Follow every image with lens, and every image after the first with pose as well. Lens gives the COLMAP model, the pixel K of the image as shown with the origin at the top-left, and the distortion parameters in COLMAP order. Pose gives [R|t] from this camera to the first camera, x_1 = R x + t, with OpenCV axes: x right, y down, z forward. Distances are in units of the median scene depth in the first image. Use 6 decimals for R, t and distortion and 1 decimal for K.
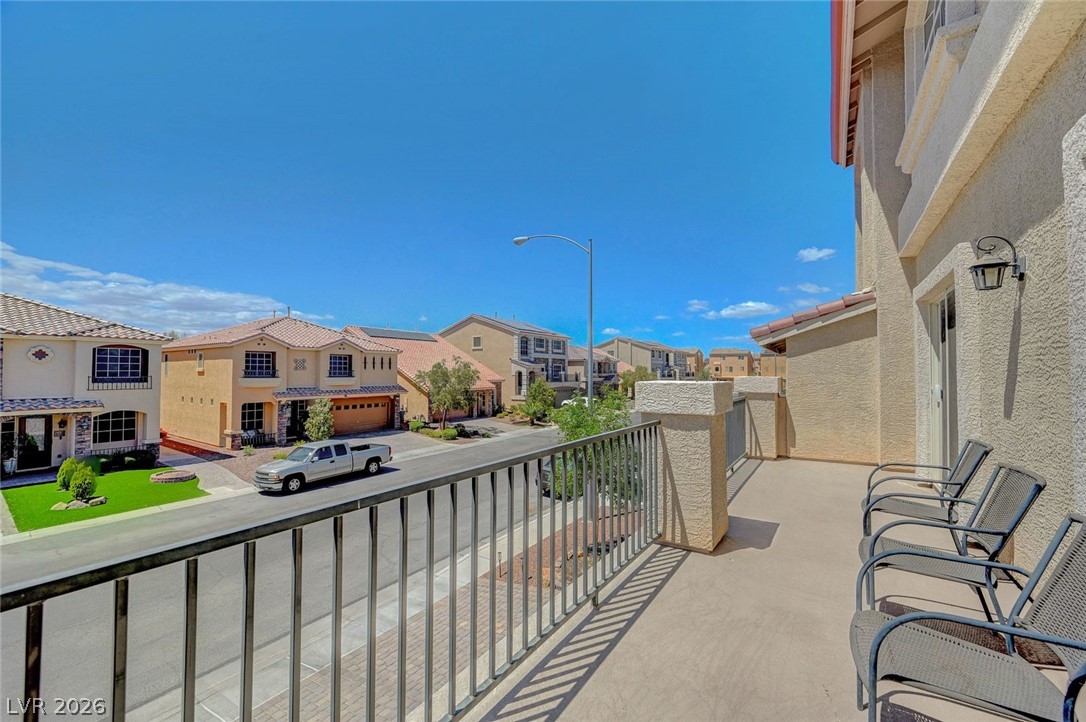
lens RADIAL K [[438.0, 0, 543.1], [0, 438.0, 360.8], [0, 0, 1]] dist [0.001373, 0.001086]
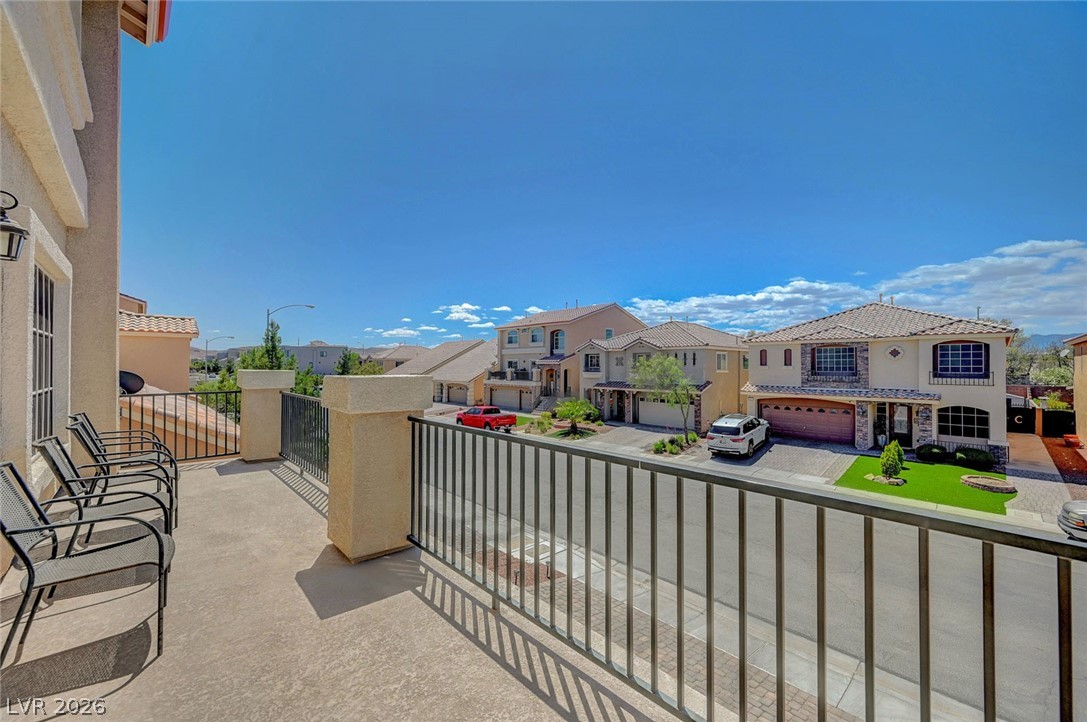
lens RADIAL K [[438.4, 0, 547.4], [0, 438.4, 367.0], [0, 0, 1]] dist [0.001373, 0.001086]
pose [[-0.233848, 0.000938, -0.972273, 0.238627], [0.023365, 0.999716, -0.004655, 0.007353], [0.971992, -0.023806, -0.233803, 0.331459]]
